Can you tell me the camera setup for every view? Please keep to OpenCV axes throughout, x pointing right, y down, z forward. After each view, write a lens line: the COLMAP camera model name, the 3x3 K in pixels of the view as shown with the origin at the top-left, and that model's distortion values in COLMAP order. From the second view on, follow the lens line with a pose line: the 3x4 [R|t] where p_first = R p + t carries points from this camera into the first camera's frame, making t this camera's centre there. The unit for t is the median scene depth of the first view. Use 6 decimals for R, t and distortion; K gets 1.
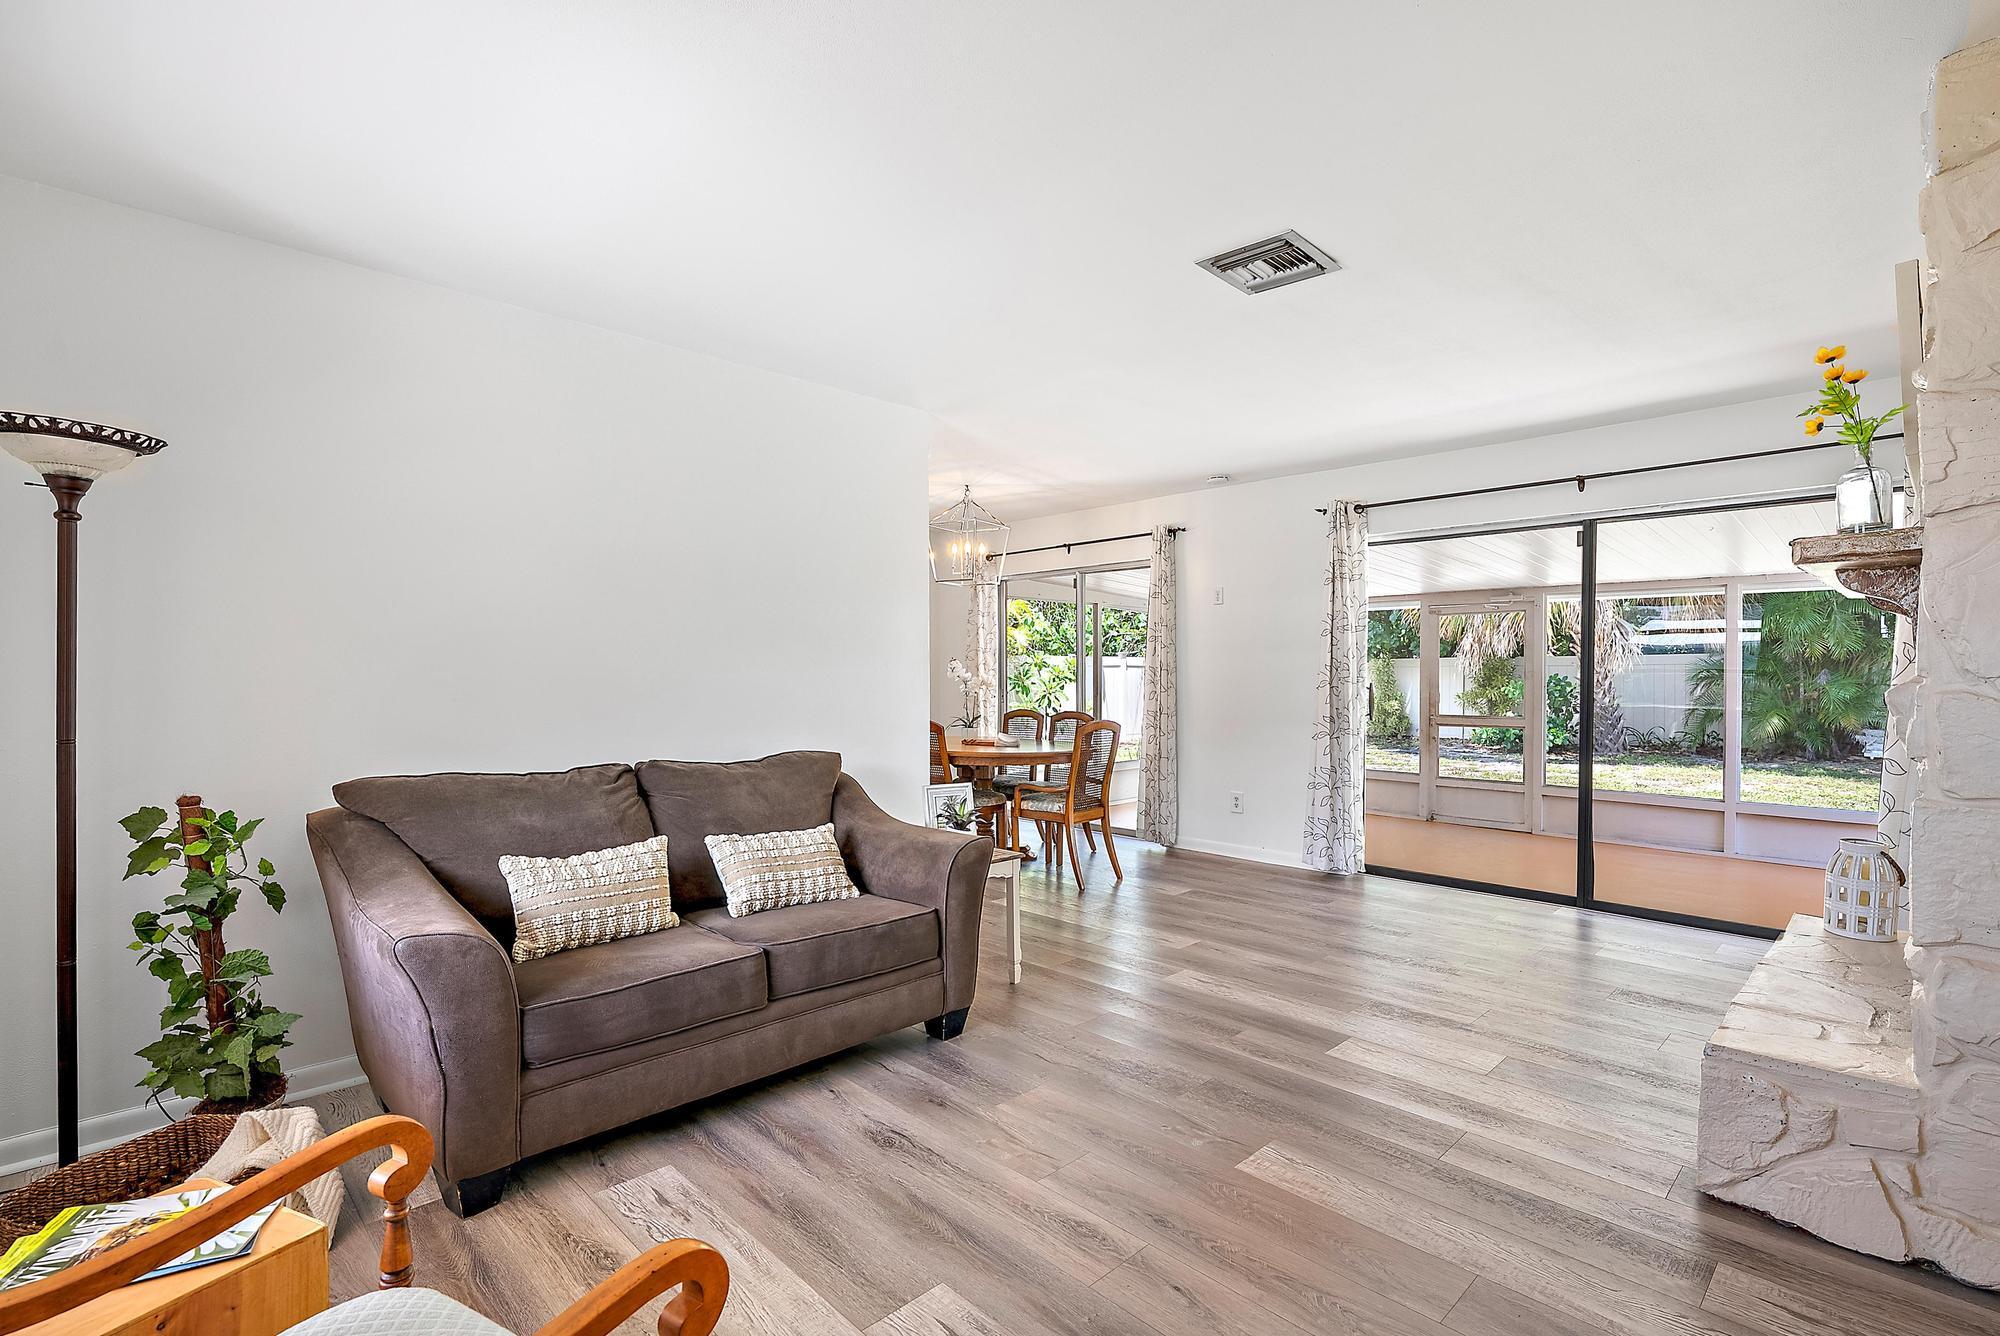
lens RADIAL K [[921.7, 0, 1006.5], [0, 921.7, 677.0], [0, 0, 1]] dist [-0.000229, 0.000514]
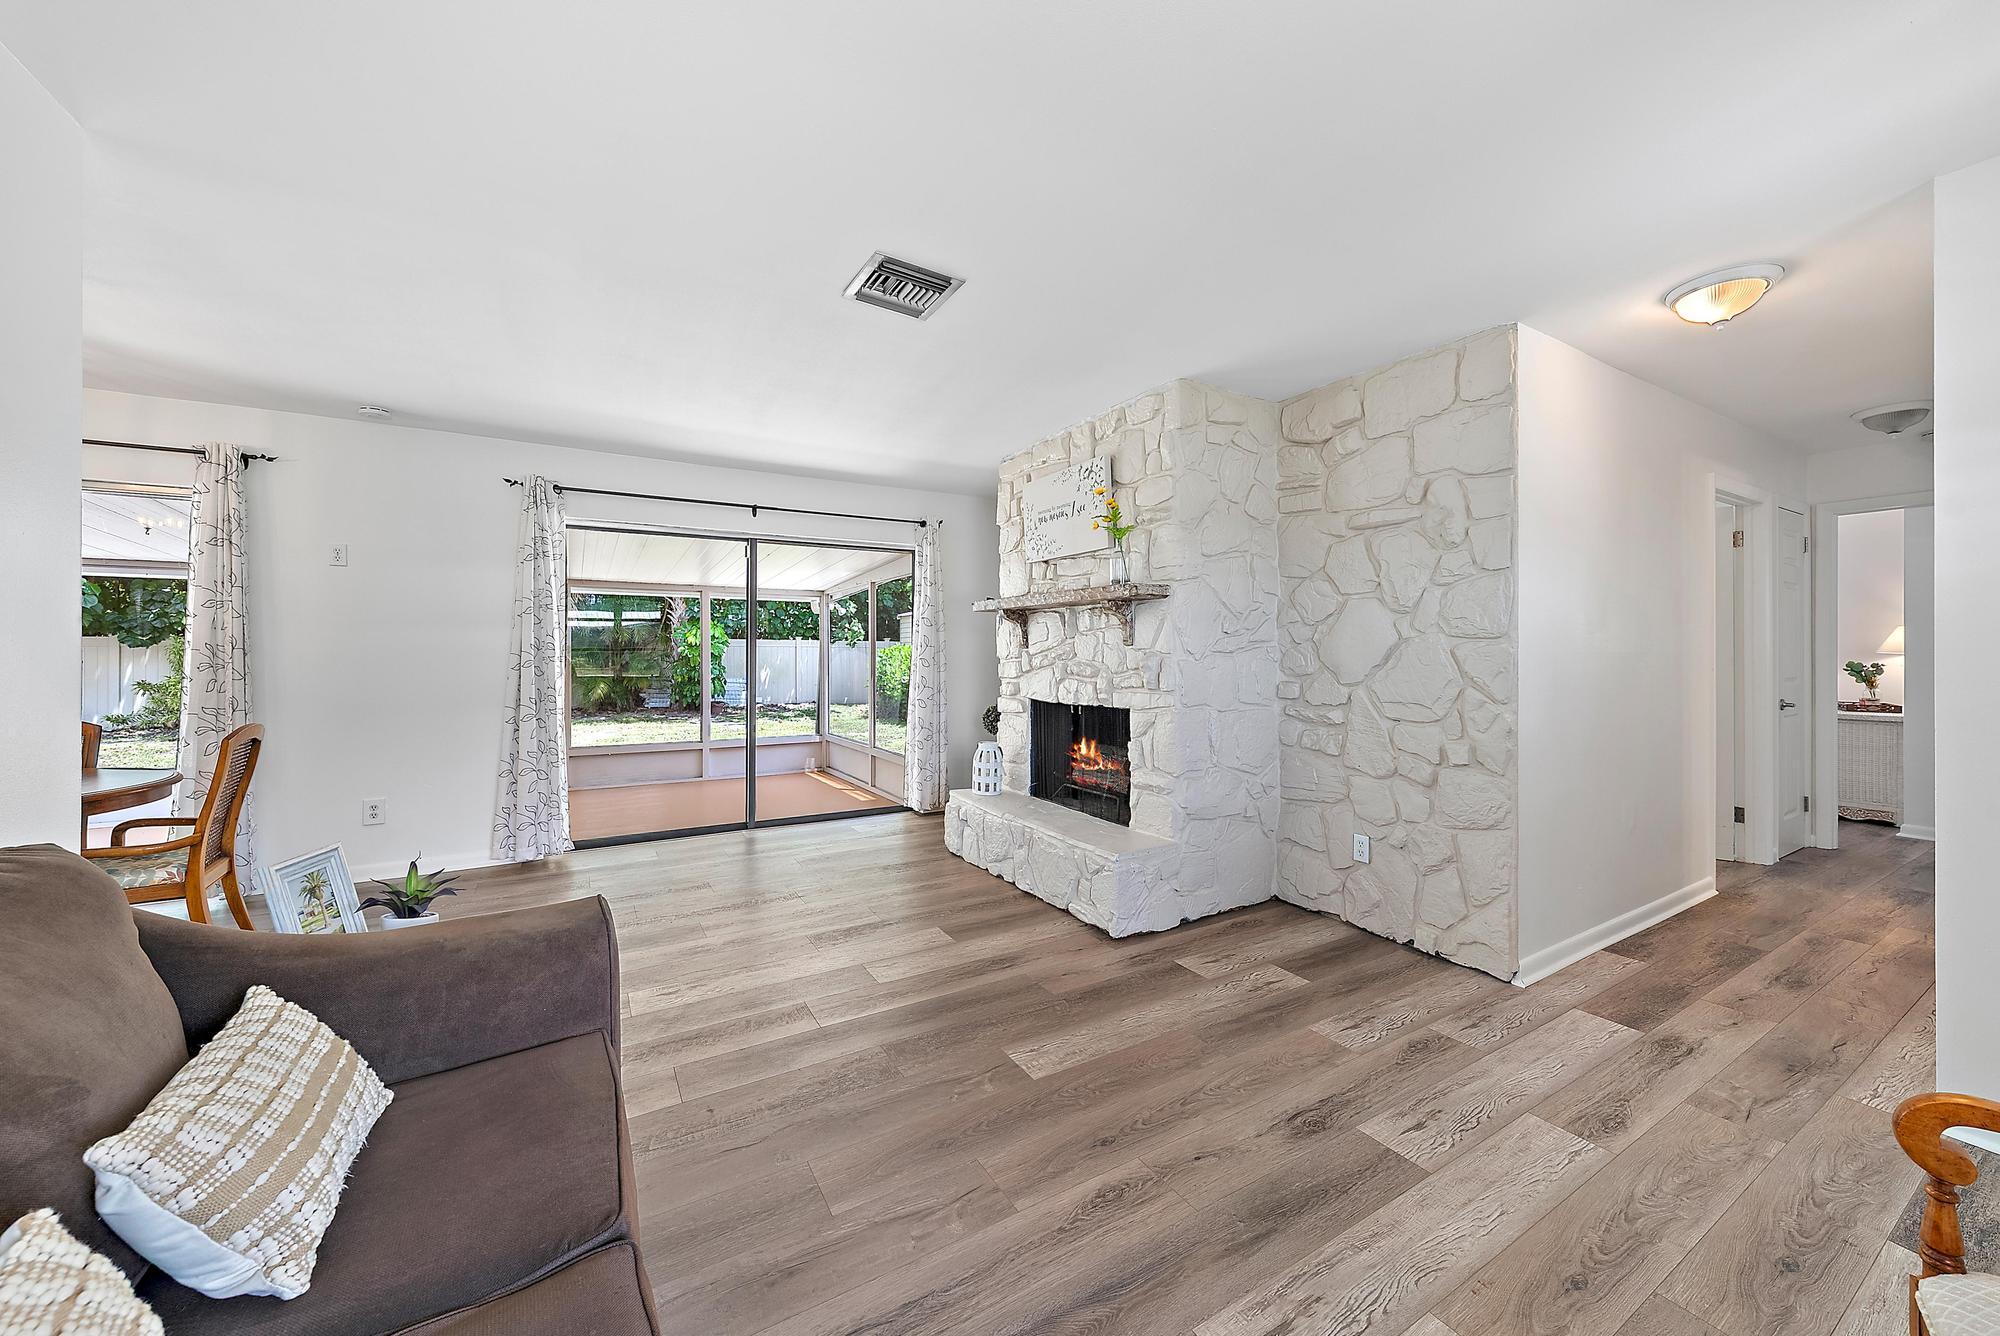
lens RADIAL K [[732.5, 0, 1000.9], [0, 732.5, 651.3], [0, 0, 1]] dist [-0.002410, -0.000073]
pose [[0.238275, -0.000018, 0.971198, -0.319016], [0.005613, 0.999983, -0.001359, -0.003068], [-0.971181, 0.005775, 0.238271, 0.397112]]
